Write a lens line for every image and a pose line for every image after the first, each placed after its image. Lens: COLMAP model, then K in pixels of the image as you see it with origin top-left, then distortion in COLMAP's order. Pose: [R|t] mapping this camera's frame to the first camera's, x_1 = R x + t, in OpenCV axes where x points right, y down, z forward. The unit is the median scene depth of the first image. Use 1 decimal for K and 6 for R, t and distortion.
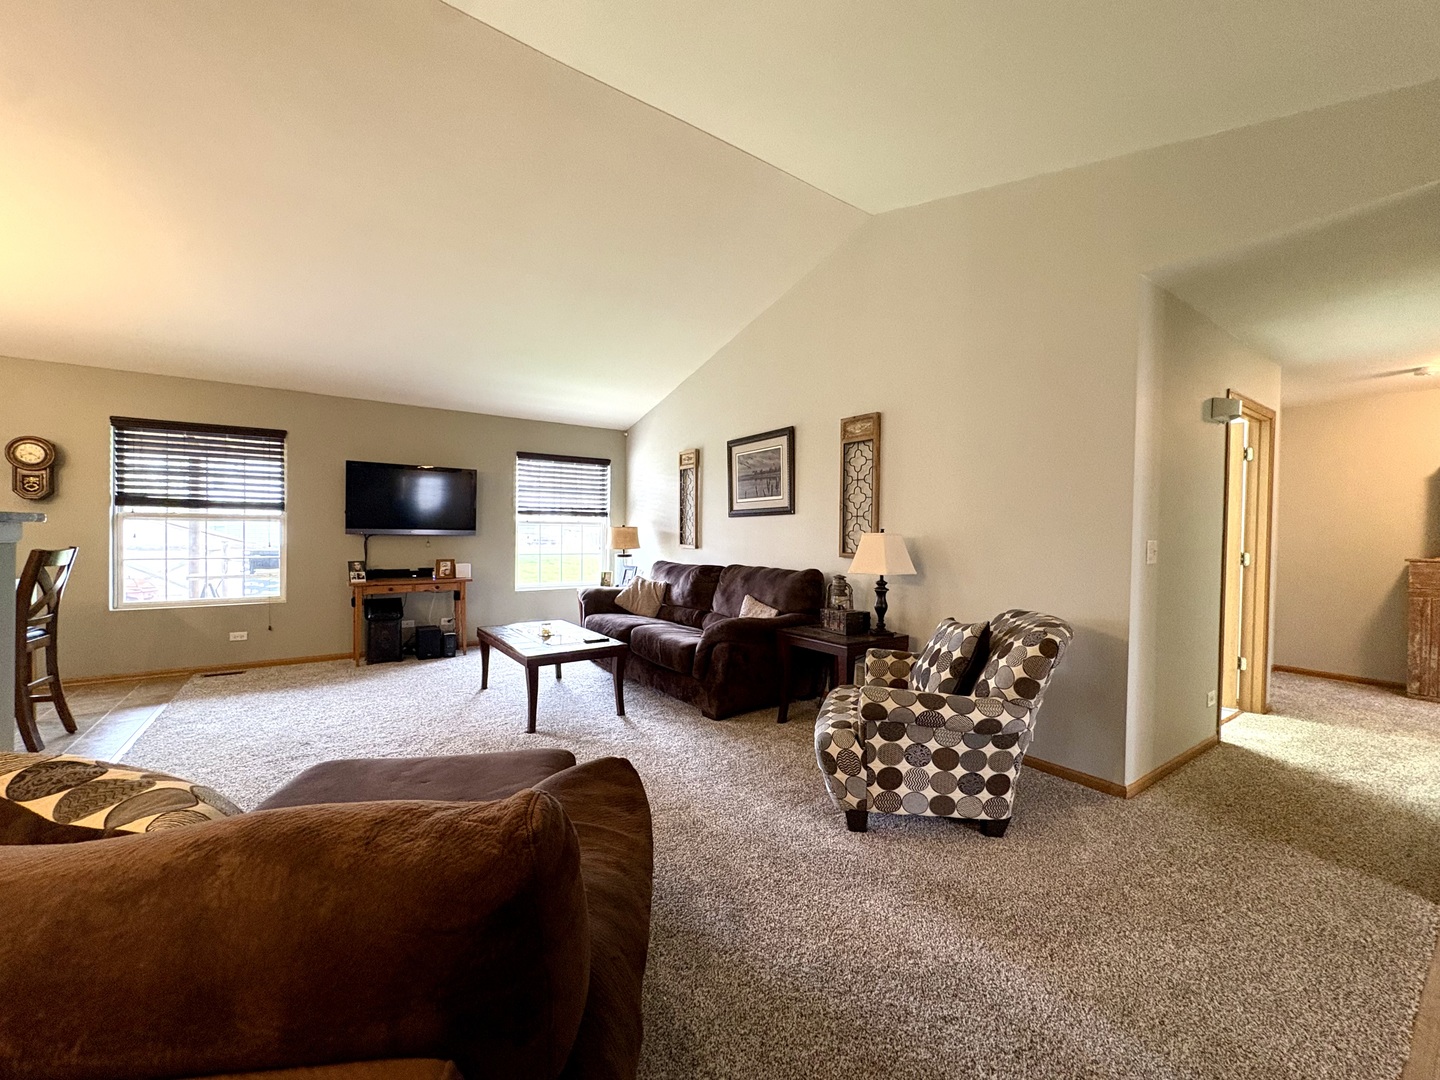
lens RADIAL K [[571.0, 0, 723.1], [0, 571.0, 540.5], [0, 0, 1]] dist [-0.001479, 0.000037]
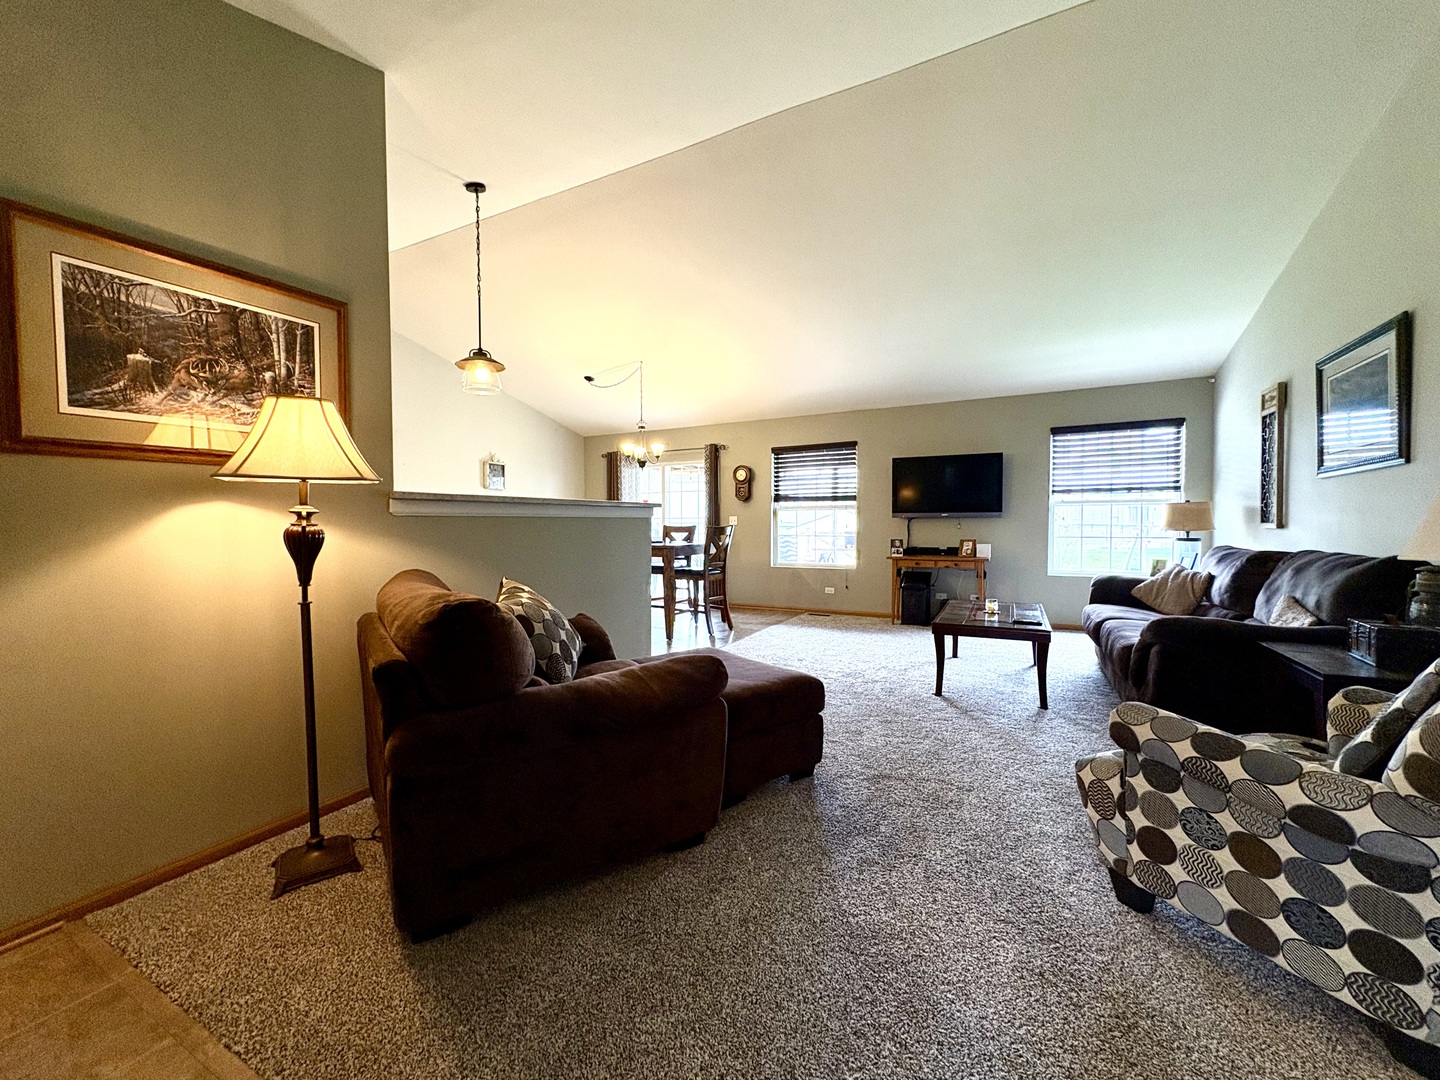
lens RADIAL K [[571.0, 0, 723.1], [0, 571.0, 540.5], [0, 0, 1]] dist [-0.001479, 0.000037]
pose [[0.460392, 0.013567, -0.887612, 0.292714], [-0.000385, 0.999886, 0.015083, 0.021421], [0.887716, -0.006602, 0.460345, 0.107495]]
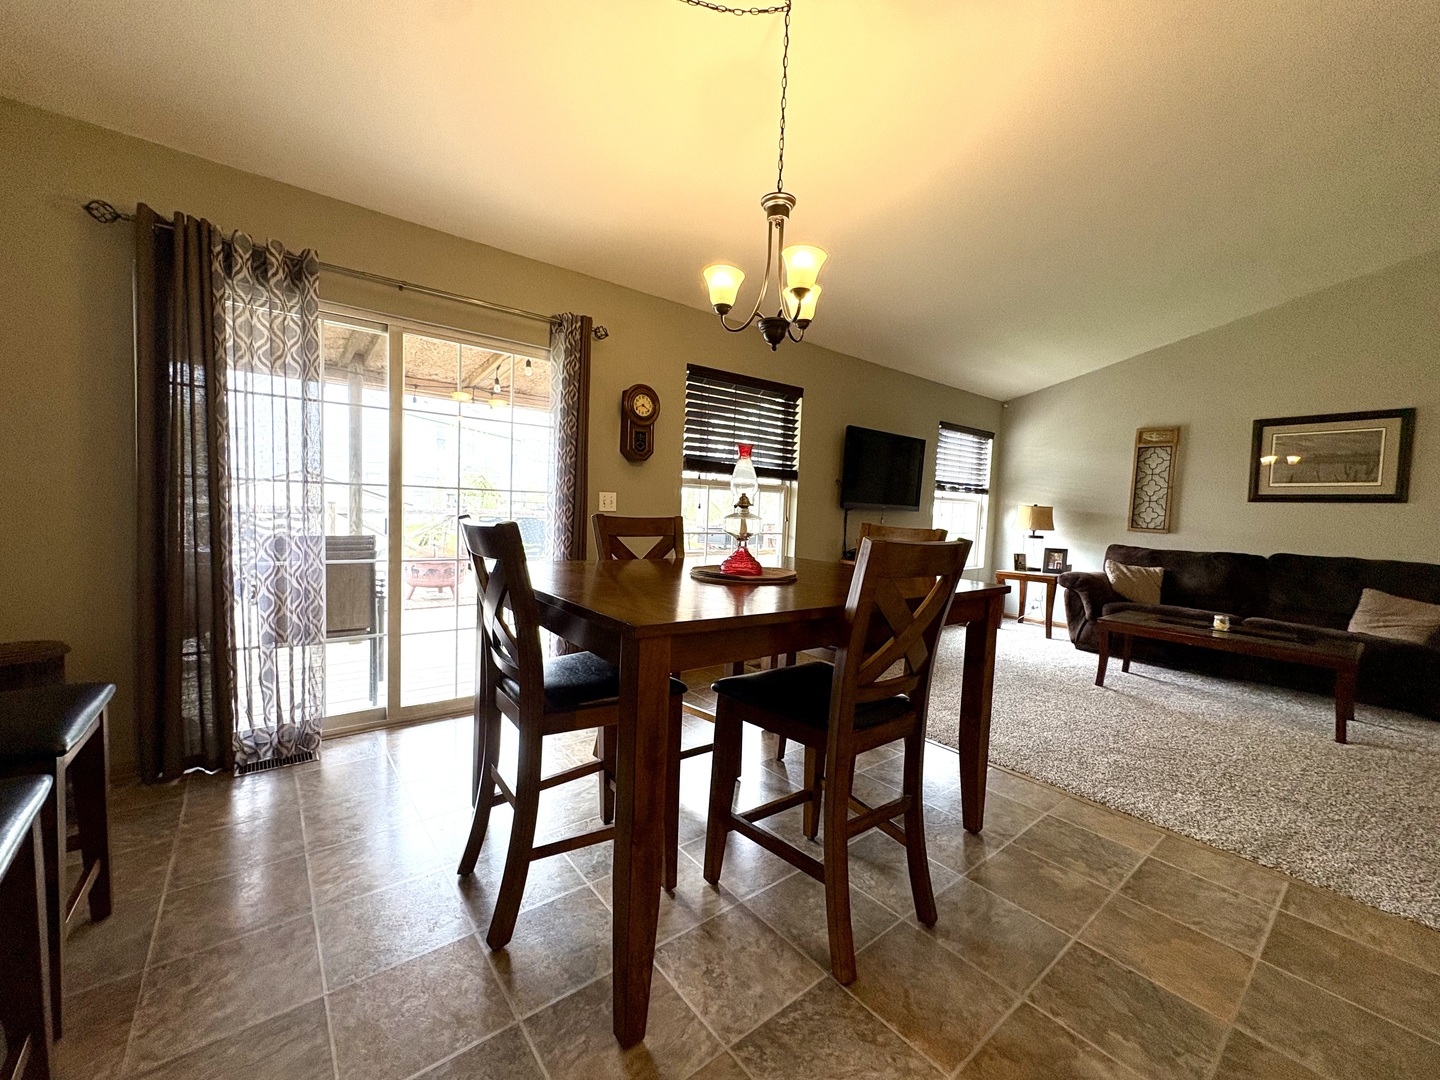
lens RADIAL K [[583.8, 0, 720.0], [0, 583.8, 540.0], [0, 0, 1]] dist [-0.000936, -0.000012]
pose [[0.996907, 0.022837, 0.075193, -0.992162], [-0.026448, 0.998526, 0.047385, -0.000022], [-0.074000, -0.049227, 0.996042, 0.111557]]
